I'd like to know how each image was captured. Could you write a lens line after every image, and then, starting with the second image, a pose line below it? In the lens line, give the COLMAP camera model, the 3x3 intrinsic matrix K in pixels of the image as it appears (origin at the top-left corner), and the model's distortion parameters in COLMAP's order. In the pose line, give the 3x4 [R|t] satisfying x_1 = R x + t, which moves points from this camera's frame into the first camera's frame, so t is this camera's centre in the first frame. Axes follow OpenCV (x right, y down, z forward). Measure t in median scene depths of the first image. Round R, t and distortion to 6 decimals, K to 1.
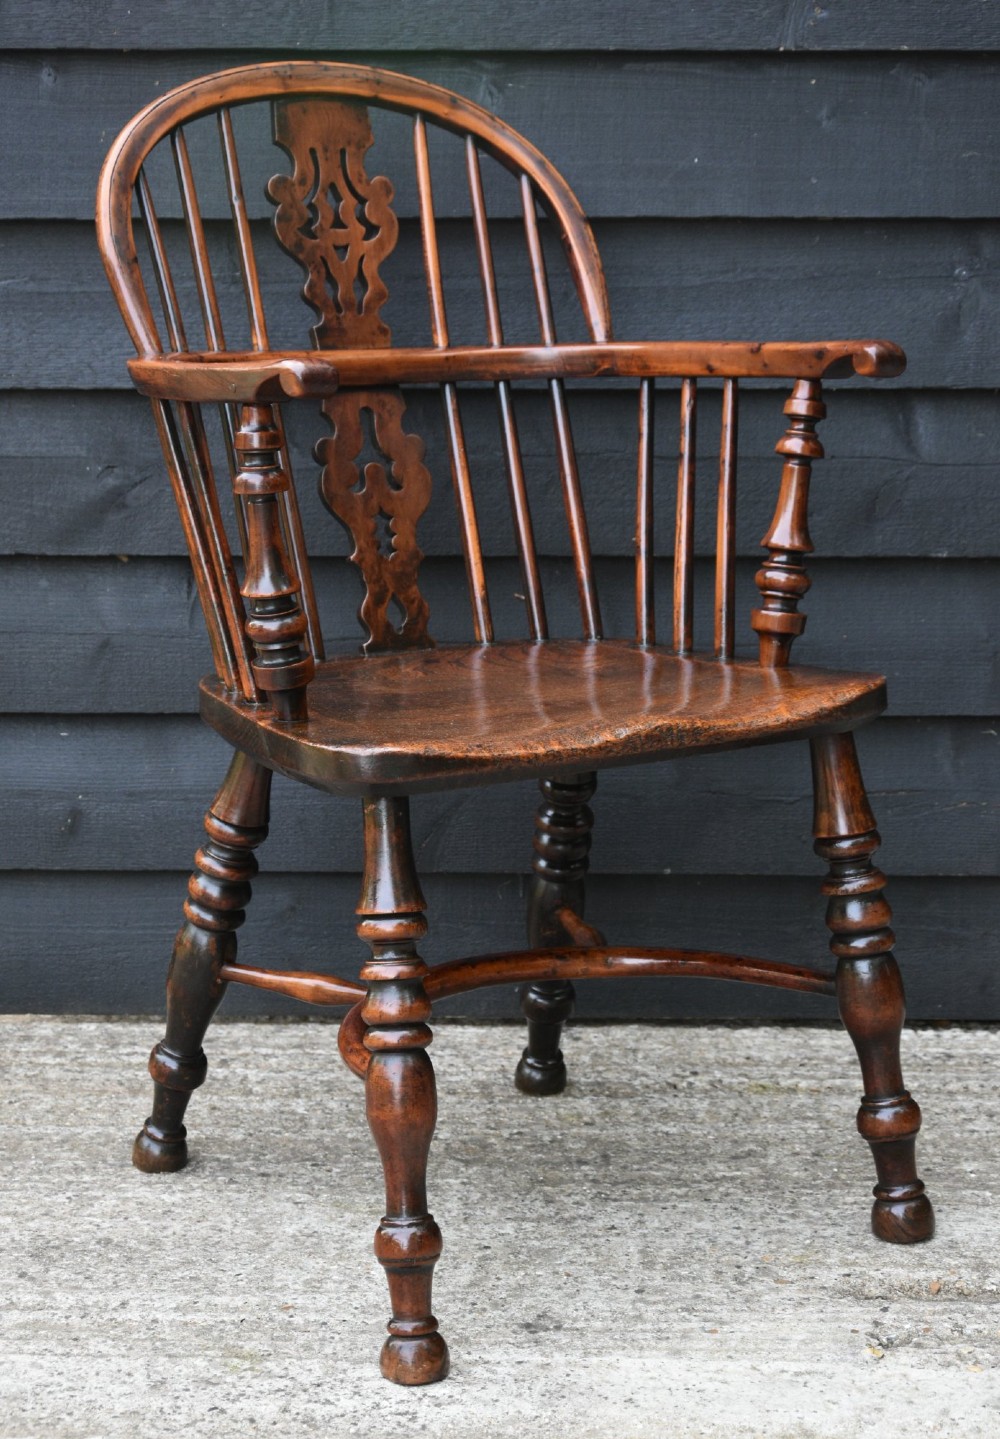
lens RADIAL K [[3015.1, 0, 486.9], [0, 3015.1, 737.4], [0, 0, 1]] dist [-0.020470, 0.000000]
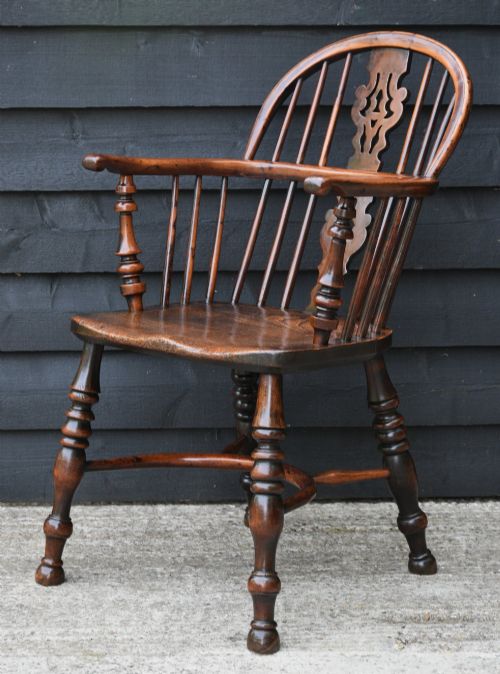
lens RADIAL K [[1602.7, 0, 249.6], [0, 1602.7, 303.6], [0, 0, 1]] dist [-0.026880, 0.000000]
pose [[0.998560, -0.012668, 0.052121, -0.024586], [0.015562, 0.998337, -0.055502, 0.024929], [-0.051331, 0.056233, 0.997097, -0.089977]]
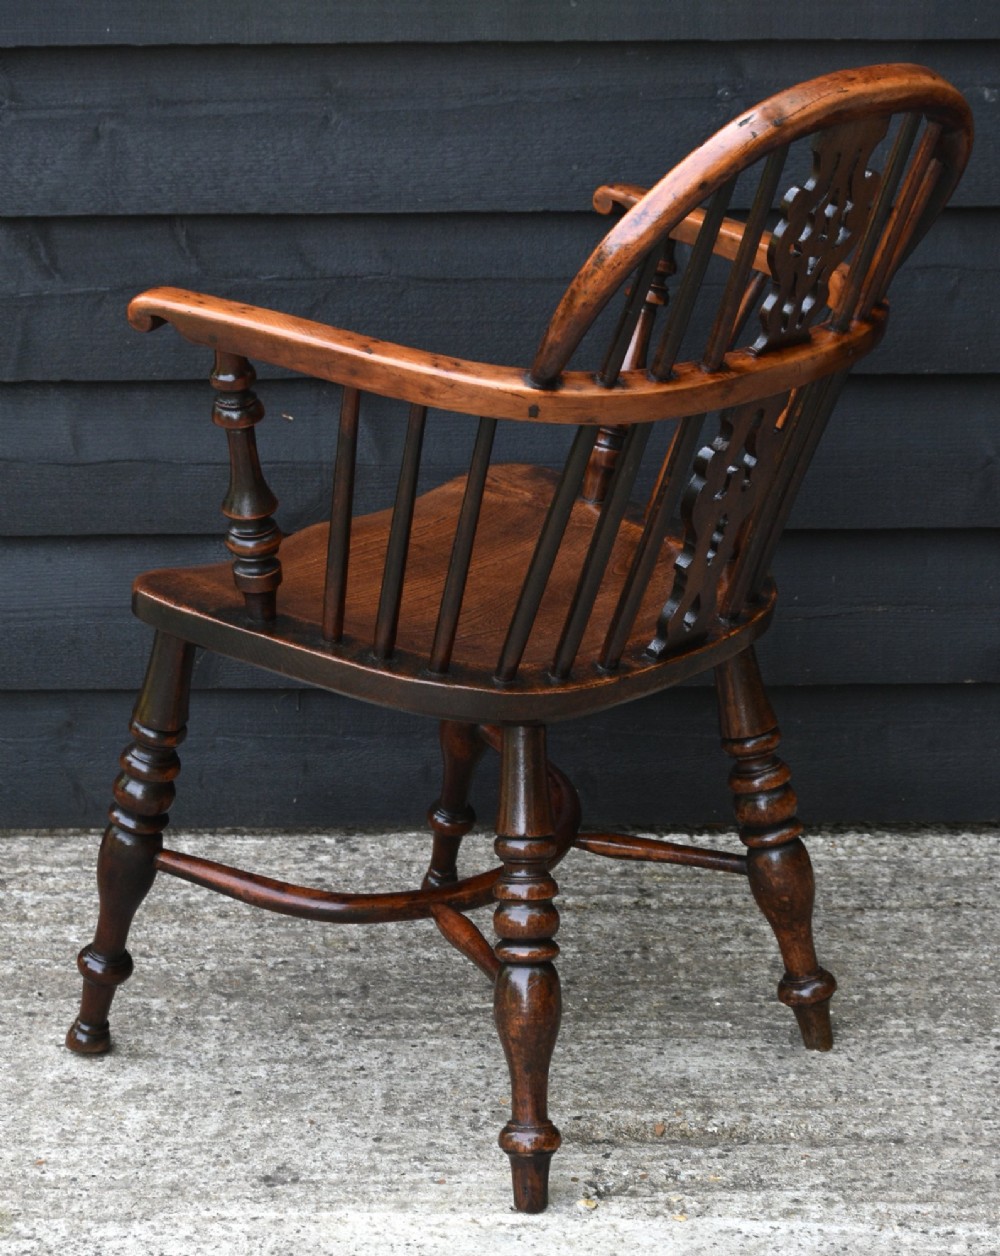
lens RADIAL K [[3472.0, 0, 533.2], [0, 3472.0, 624.0], [0, 0, 1]] dist [-0.025786, 0.000000]
pose [[0.999511, -0.011535, 0.029052, 0.065414], [0.008440, 0.994488, 0.104508, -0.110751], [-0.030097, -0.104212, 0.994100, -0.172207]]
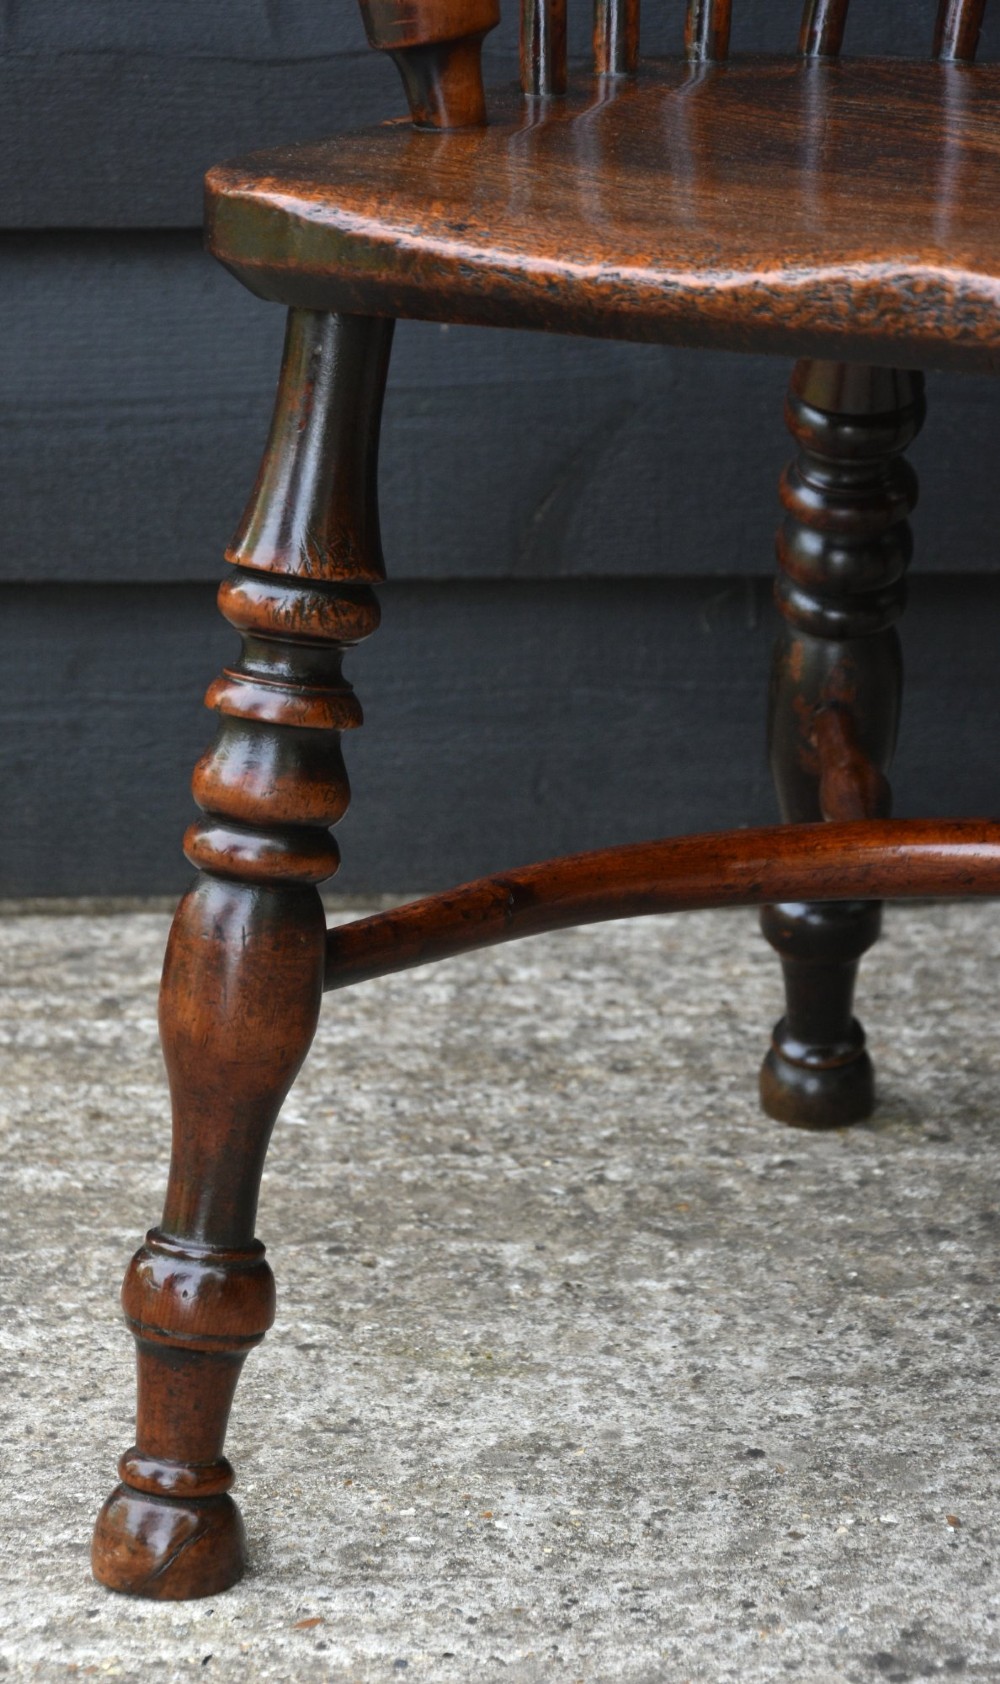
lens RADIAL K [[5115.2, 0, 478.1], [0, 5115.2, 930.2], [0, 0, 1]] dist [0.056497, 0.000000]
pose [[0.999842, -0.017118, 0.004772, -0.039654], [0.016424, 0.992682, 0.119636, 0.006043], [-0.006785, -0.119538, 0.992806, 0.265050]]
